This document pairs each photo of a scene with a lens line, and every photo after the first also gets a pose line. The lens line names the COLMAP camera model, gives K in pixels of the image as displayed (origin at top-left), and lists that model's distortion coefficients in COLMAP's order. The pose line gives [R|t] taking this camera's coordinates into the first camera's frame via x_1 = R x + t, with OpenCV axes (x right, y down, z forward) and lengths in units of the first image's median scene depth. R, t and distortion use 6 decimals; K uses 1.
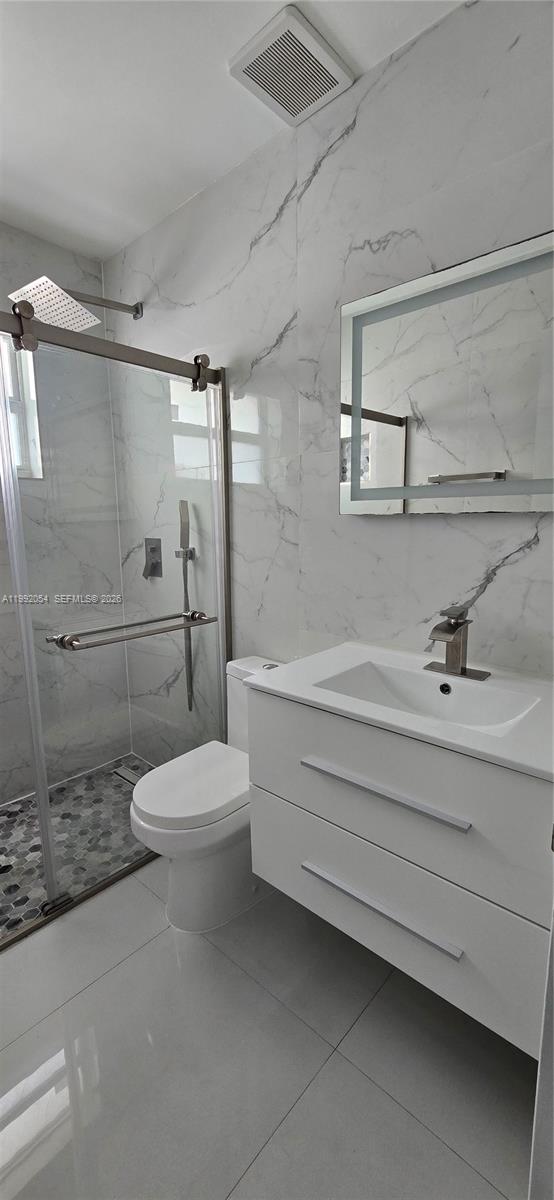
lens RADIAL K [[489.5, 0, 272.0], [0, 489.5, 602.0], [0, 0, 1]] dist [-0.003003, -0.000567]
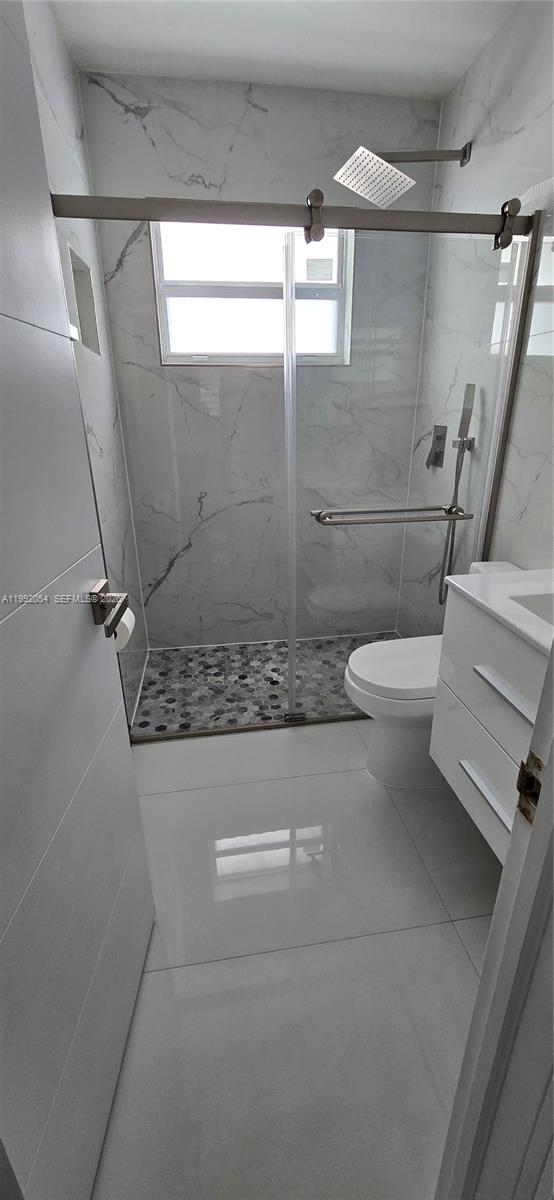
lens RADIAL K [[489.5, 0, 281.7], [0, 489.5, 599.3], [0, 0, 1]] dist [-0.003003, -0.000567]
pose [[0.774950, 0.233800, -0.587189, 0.188211], [-0.101219, 0.962981, 0.249844, -0.009784], [0.623865, -0.134181, 0.769927, 0.008979]]
